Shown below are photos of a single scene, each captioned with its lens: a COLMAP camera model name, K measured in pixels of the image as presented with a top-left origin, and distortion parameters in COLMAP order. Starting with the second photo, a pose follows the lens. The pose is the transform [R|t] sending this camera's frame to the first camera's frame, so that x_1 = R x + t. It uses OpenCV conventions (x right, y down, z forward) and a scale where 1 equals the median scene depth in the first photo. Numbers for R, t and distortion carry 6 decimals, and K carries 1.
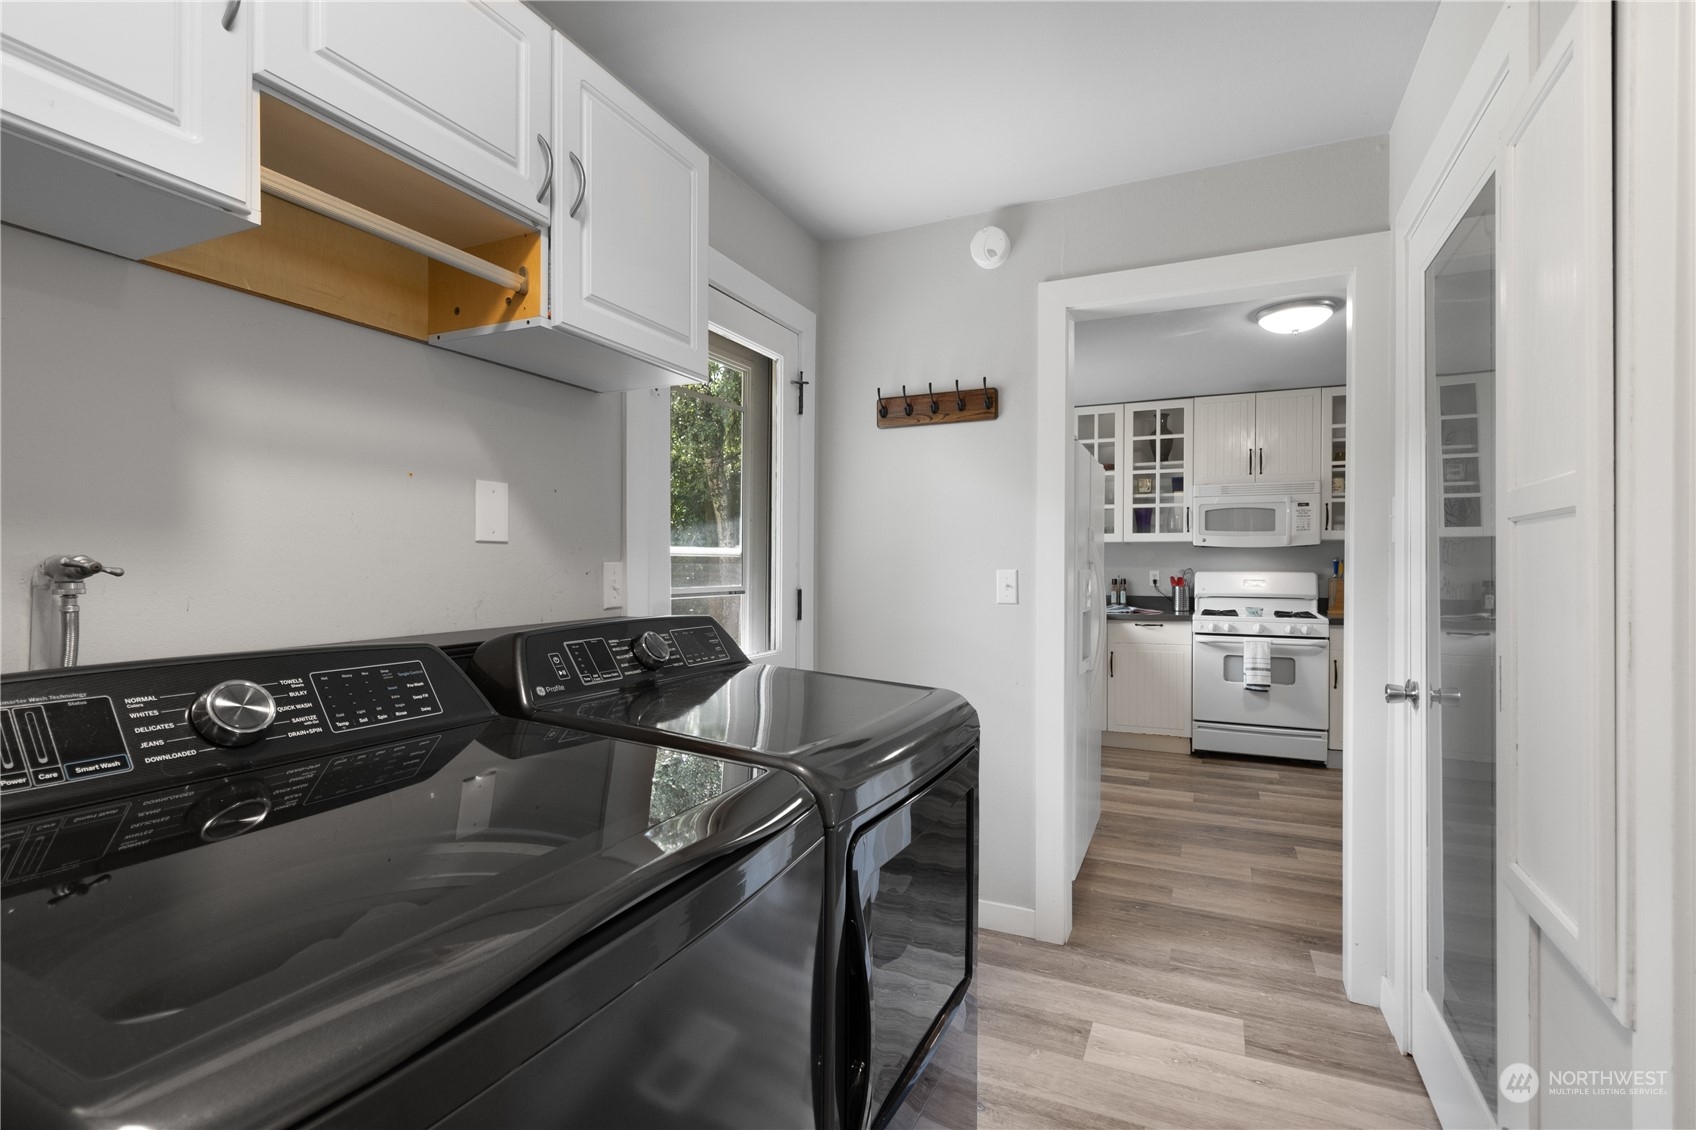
lens RADIAL K [[786.1, 0, 853.1], [0, 786.1, 571.5], [0, 0, 1]] dist [-0.001480, -0.000050]
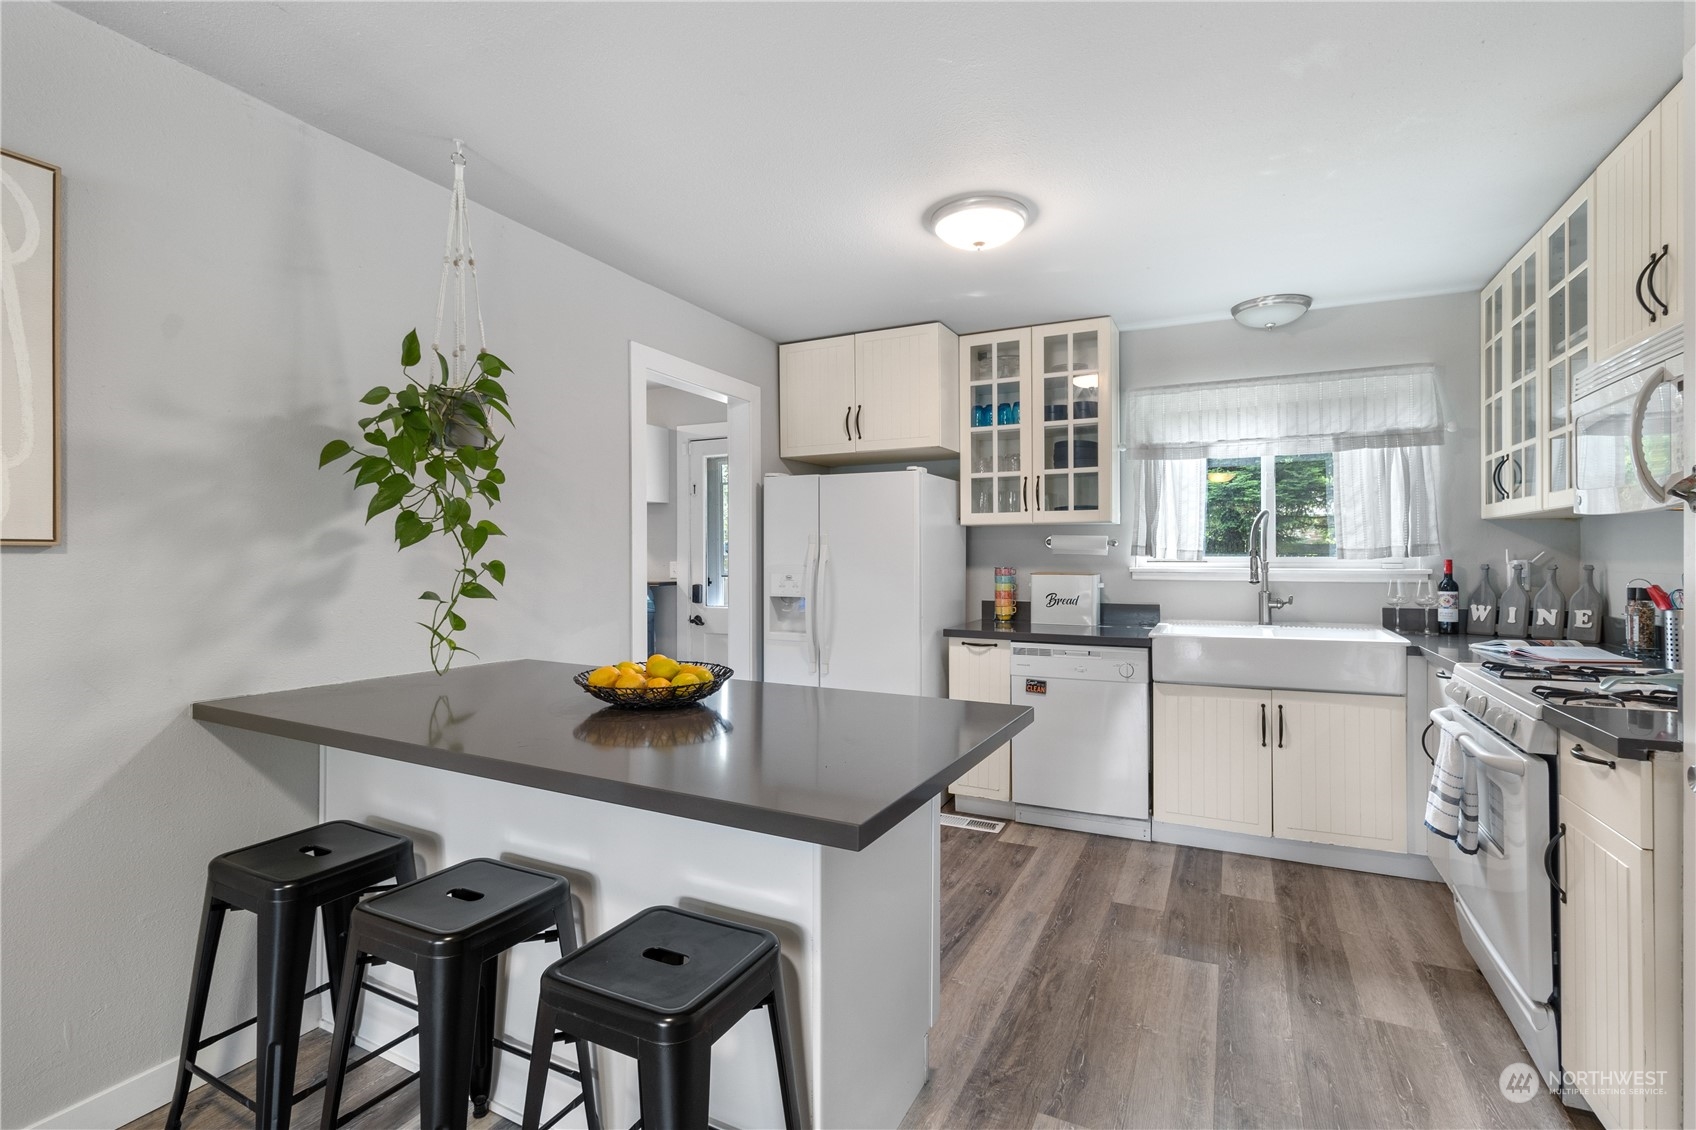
lens RADIAL K [[781.8, 0, 844.1], [0, 781.8, 552.6], [0, 0, 1]] dist [-0.001298, -0.000279]
pose [[-0.027066, -0.008061, -0.999601, 0.887577], [-0.001886, 0.999966, -0.008012, -0.007563], [0.999632, 0.001668, -0.027080, 0.611975]]
